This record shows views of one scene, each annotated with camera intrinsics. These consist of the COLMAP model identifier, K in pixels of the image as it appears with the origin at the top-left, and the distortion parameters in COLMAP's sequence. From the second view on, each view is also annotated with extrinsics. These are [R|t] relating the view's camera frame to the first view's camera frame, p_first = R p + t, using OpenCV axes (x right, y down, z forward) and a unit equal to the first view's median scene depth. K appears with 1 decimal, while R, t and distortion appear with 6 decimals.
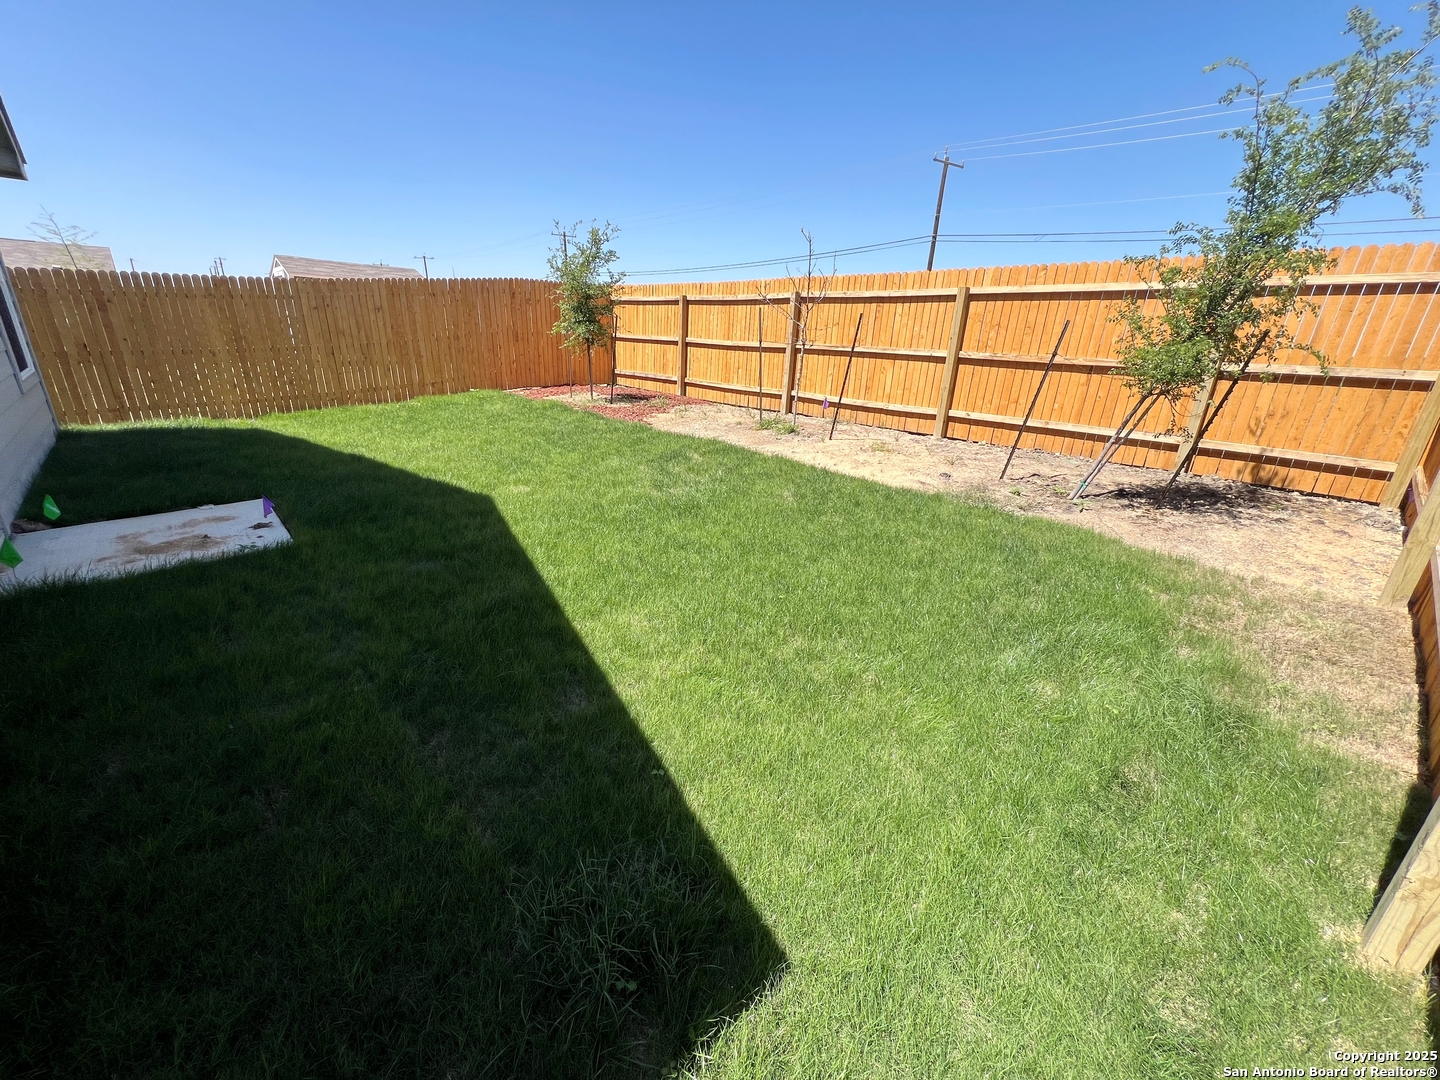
lens RADIAL K [[573.9, 0, 714.4], [0, 573.9, 542.3], [0, 0, 1]] dist [-0.001295, 0.001263]
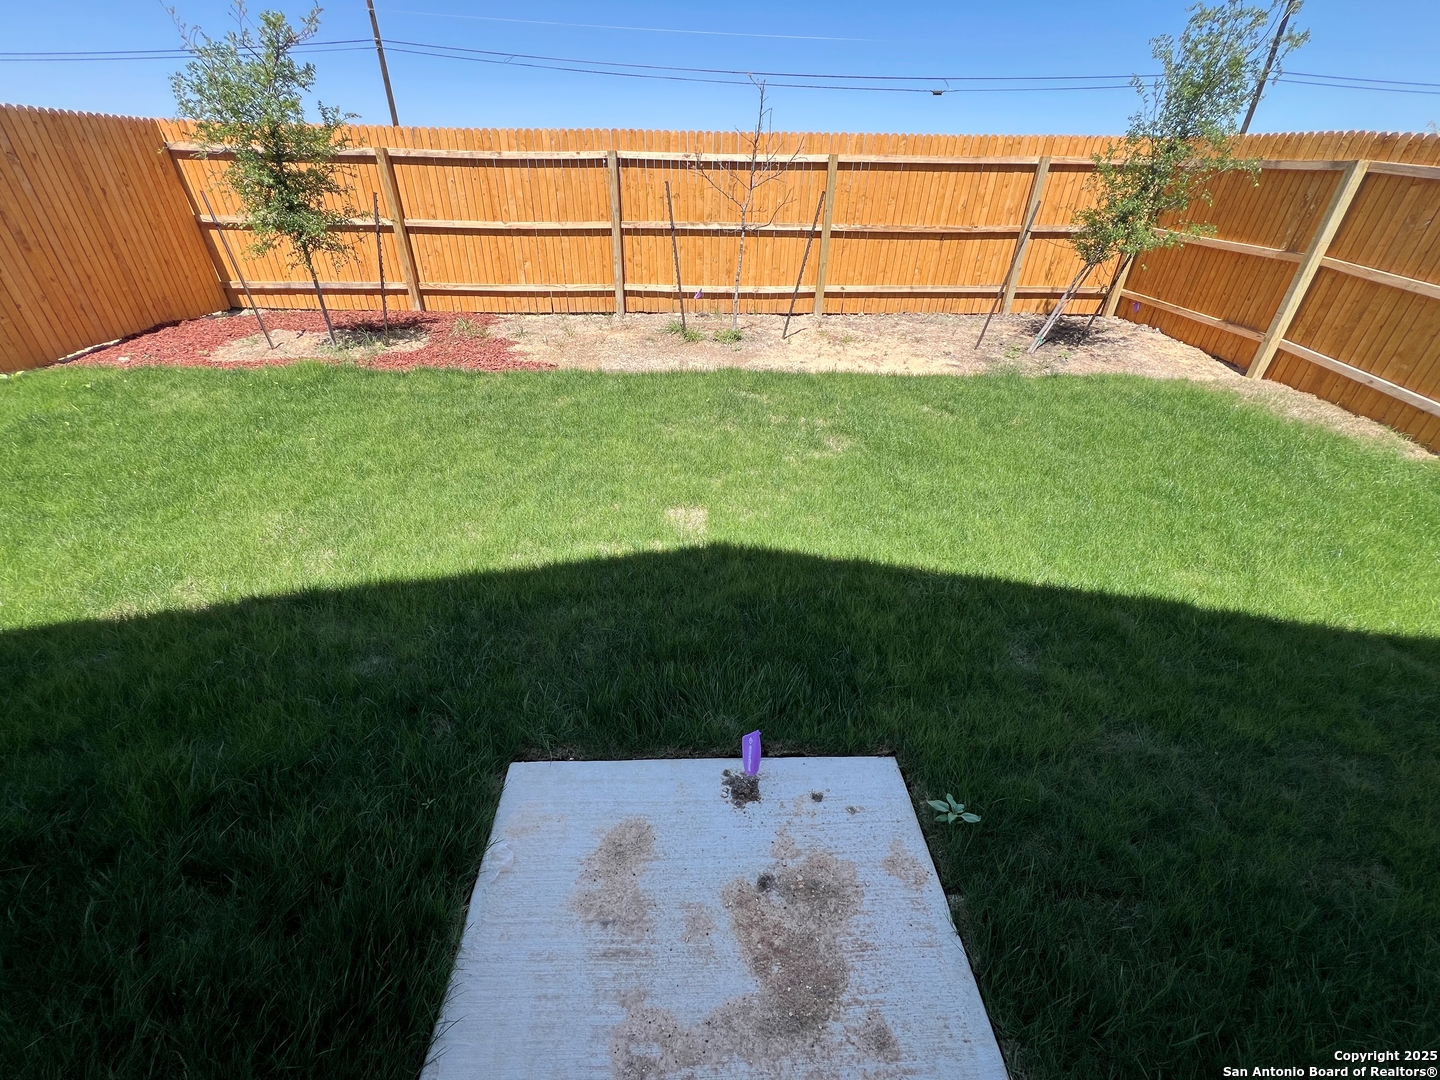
lens RADIAL K [[573.9, 0, 715.5], [0, 573.9, 536.1], [0, 0, 1]] dist [-0.001295, 0.001263]
pose [[0.659747, -0.399252, 0.636656, -0.590211], [0.270536, 0.916577, 0.294444, -0.187948], [-0.701102, -0.022020, 0.712721, 0.424165]]
